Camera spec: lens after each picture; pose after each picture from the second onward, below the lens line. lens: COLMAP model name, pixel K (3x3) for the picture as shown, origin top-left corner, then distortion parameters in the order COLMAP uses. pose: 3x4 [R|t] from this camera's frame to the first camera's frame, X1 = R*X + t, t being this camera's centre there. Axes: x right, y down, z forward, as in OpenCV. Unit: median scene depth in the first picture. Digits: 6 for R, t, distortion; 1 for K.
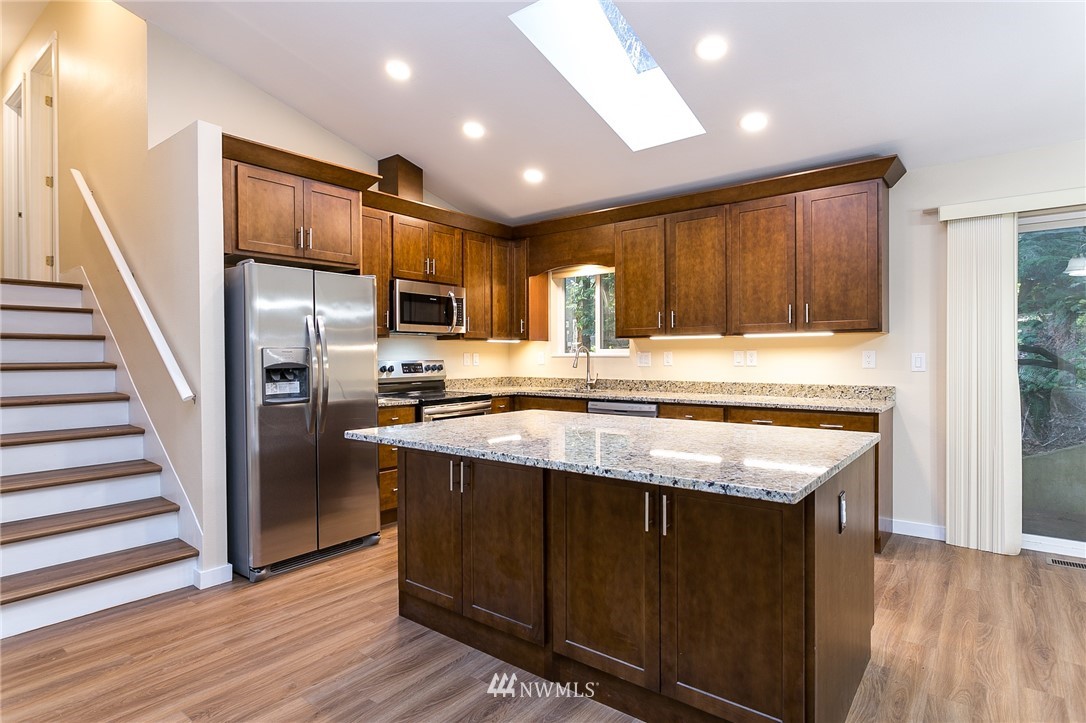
lens RADIAL K [[574.1, 0, 538.6], [0, 574.1, 361.2], [0, 0, 1]] dist [-0.002791, 0.001310]
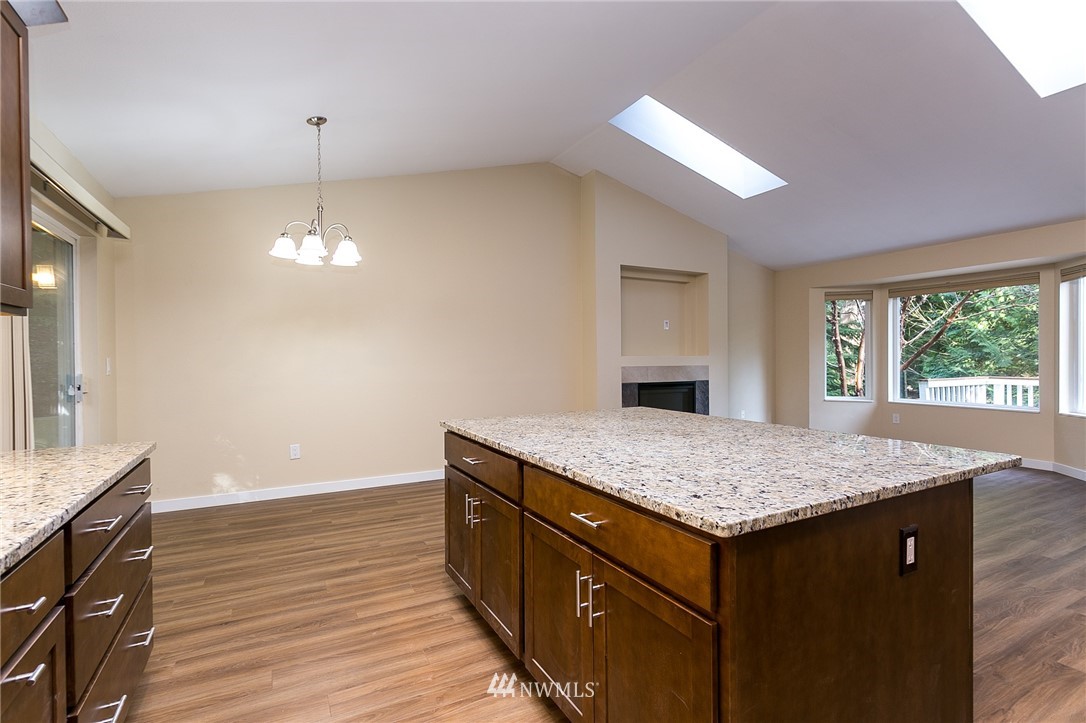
lens RADIAL K [[510.9, 0, 538.2], [0, 510.9, 364.5], [0, 0, 1]] dist [-0.004880, 0.001706]
pose [[-0.916543, 0.005230, 0.399902, -0.024441], [0.014777, 0.999675, 0.020793, -0.009388], [-0.399663, 0.024967, -0.916322, 1.247477]]
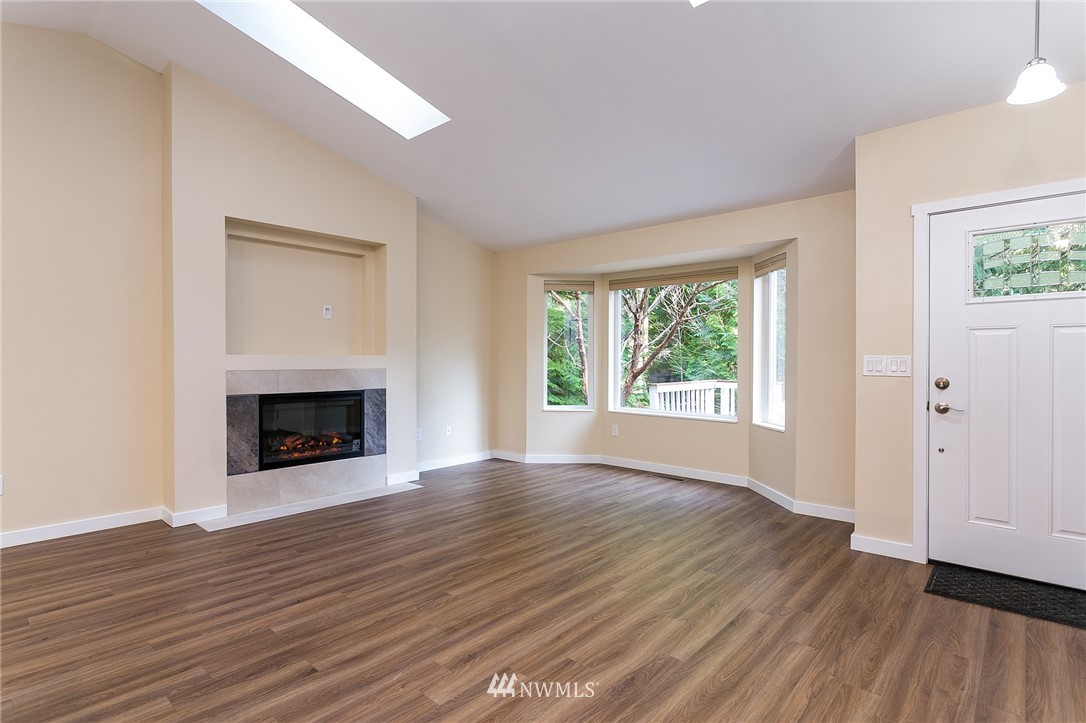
lens RADIAL K [[539.8, 0, 543.3], [0, 539.8, 367.2], [0, 0, 1]] dist [-0.018210, 0.006314]
pose [[-0.998154, -0.000960, 0.060724, -0.342009], [0.000877, 0.999543, 0.030216, -0.005837], [-0.060726, 0.030214, -0.997697, 0.753069]]
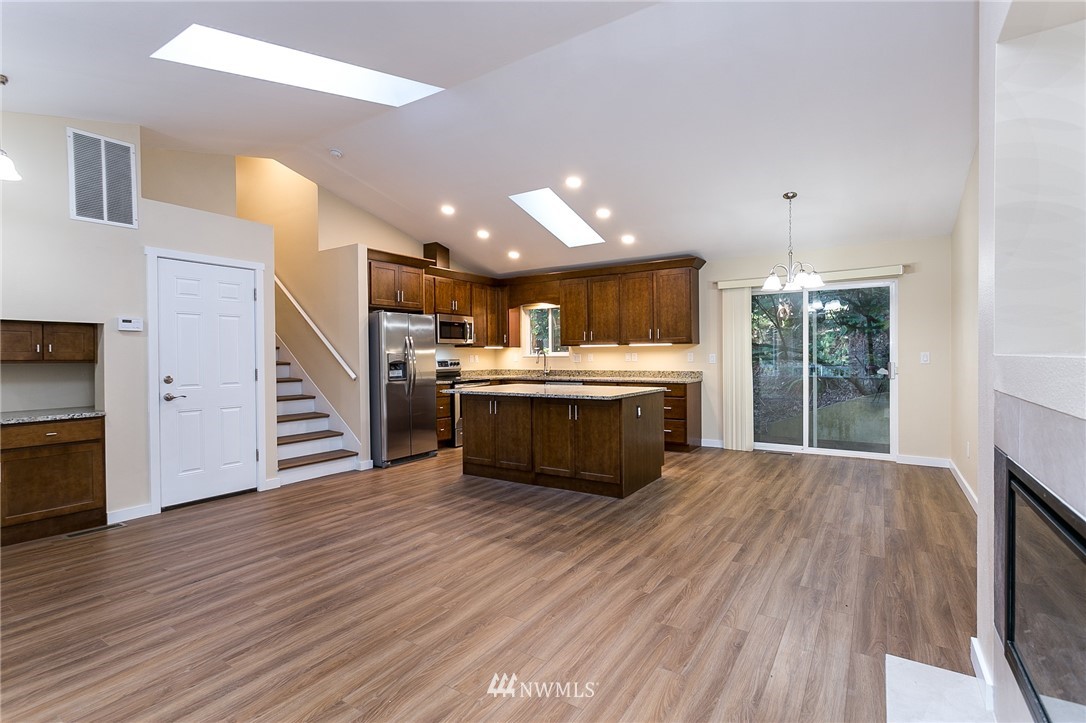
lens RADIAL K [[510.9, 0, 538.1], [0, 510.9, 361.4], [0, 0, 1]] dist [-0.004880, 0.001706]
pose [[0.996600, -0.006003, 0.082168, -0.083826], [0.005932, 0.999982, 0.001105, 0.005480], [-0.082173, -0.000614, 0.996618, -0.732723]]
